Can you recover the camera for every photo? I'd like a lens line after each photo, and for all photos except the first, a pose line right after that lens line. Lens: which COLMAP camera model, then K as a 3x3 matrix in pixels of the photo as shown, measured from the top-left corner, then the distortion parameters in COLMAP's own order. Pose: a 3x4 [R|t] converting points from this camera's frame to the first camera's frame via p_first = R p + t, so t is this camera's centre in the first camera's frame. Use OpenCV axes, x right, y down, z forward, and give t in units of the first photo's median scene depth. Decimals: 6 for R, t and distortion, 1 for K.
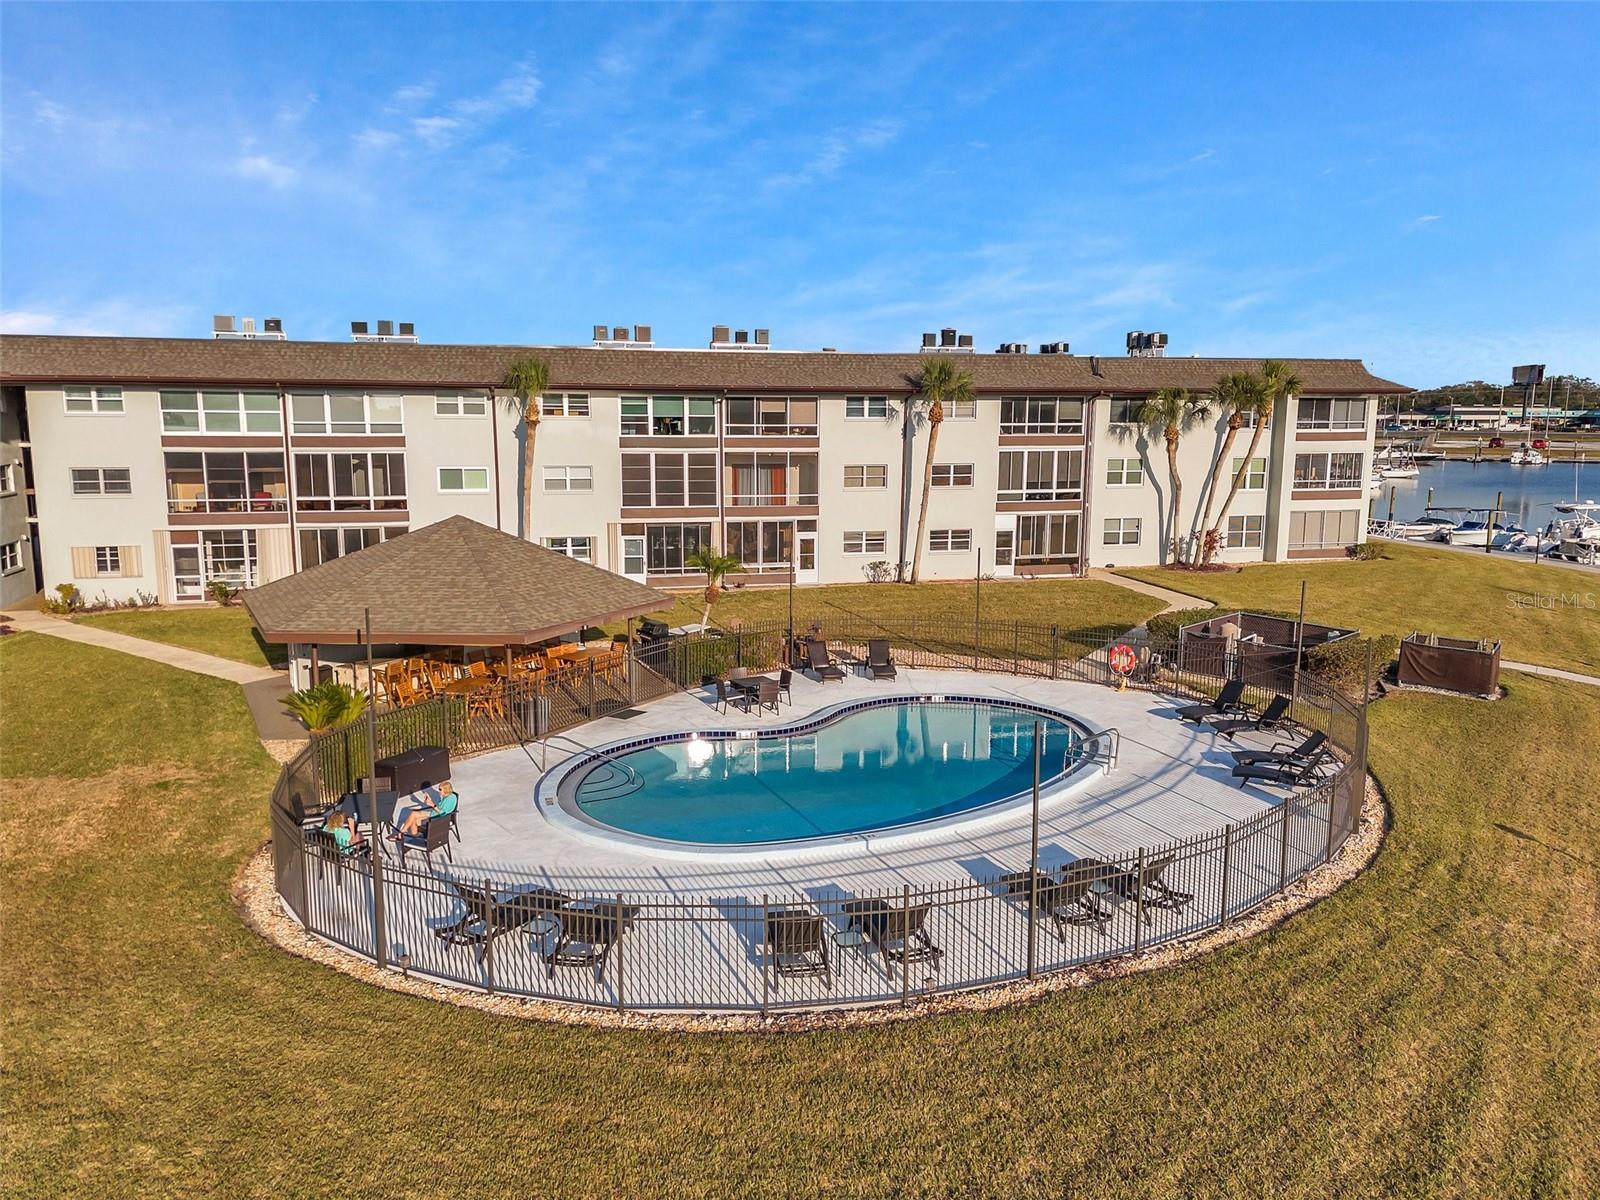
lens RADIAL K [[1194.7, 0, 801.5], [0, 1194.7, 623.5], [0, 0, 1]] dist [0.034244, -0.001829]
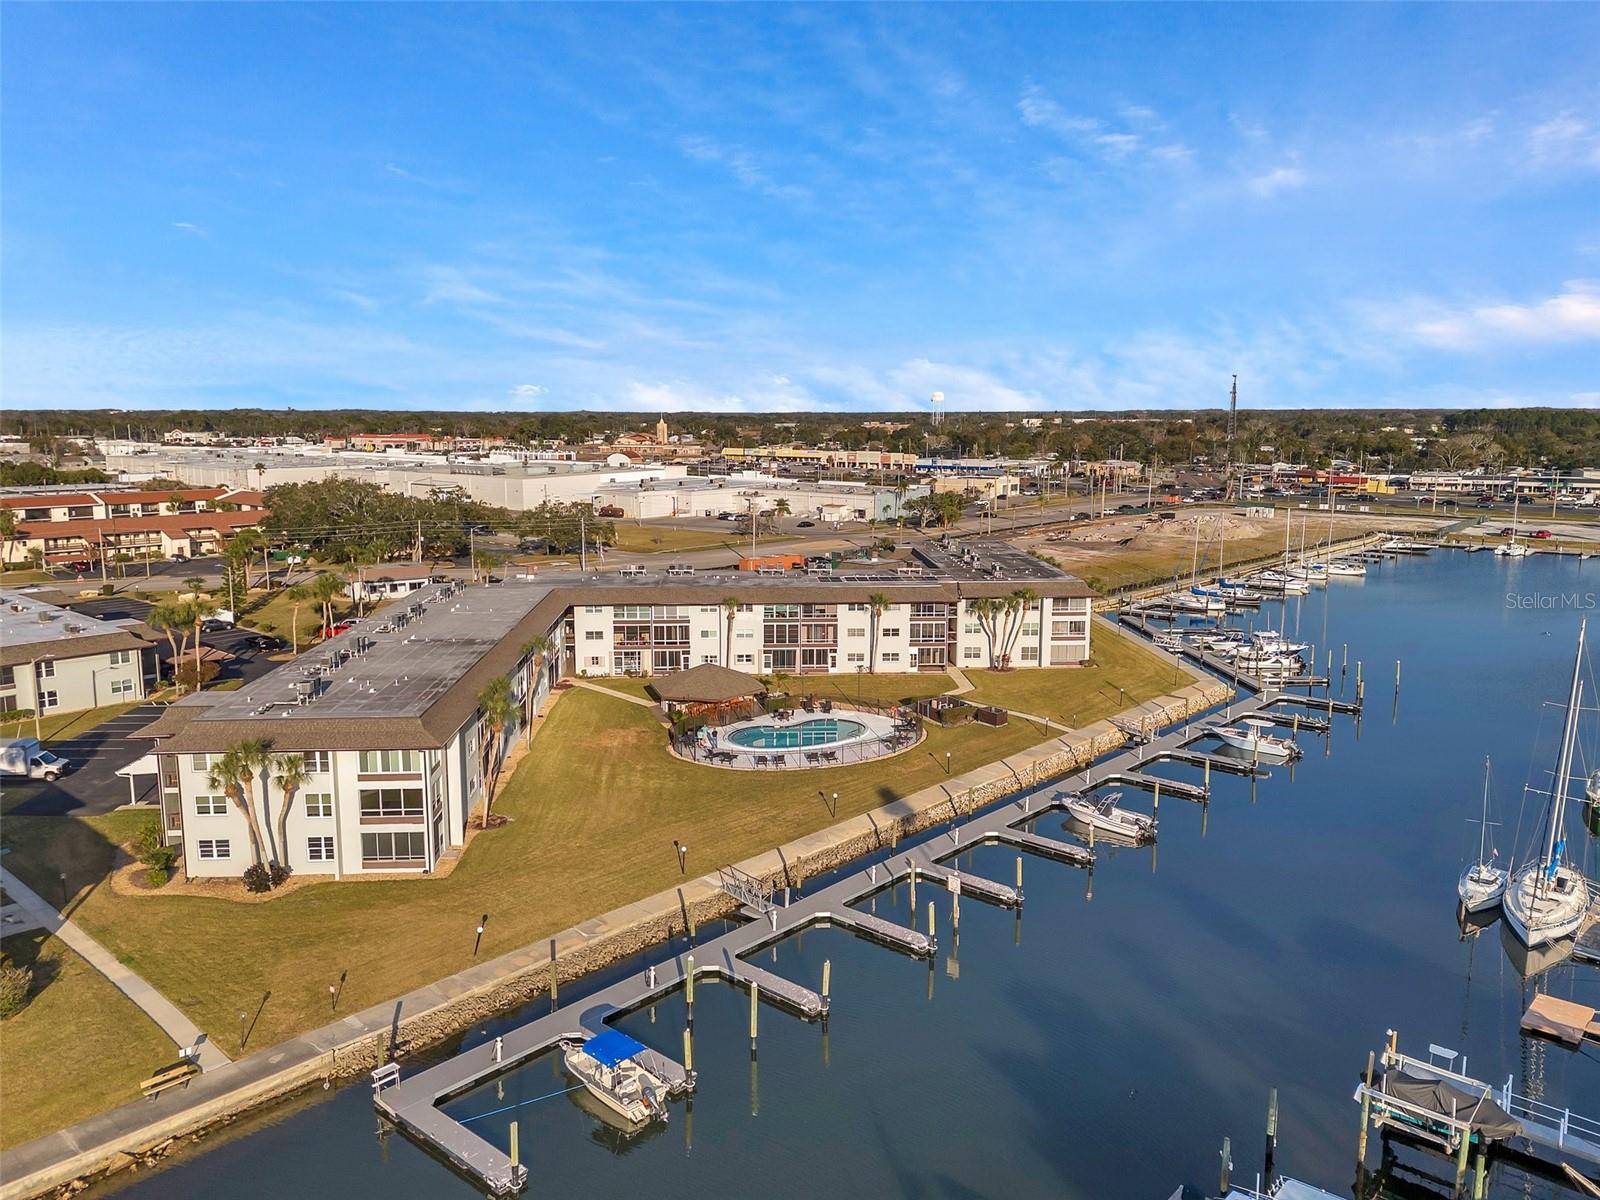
lens RADIAL K [[1151.5, 0, 800.0], [0, 1151.5, 600.0], [0, 0, 1]] dist [0.069751, -0.001219]
pose [[0.982489, 0.026549, -0.184418, 0.410429], [-0.031462, 0.999222, -0.023766, -0.135600], [0.183643, 0.029152, 0.982561, -1.561431]]
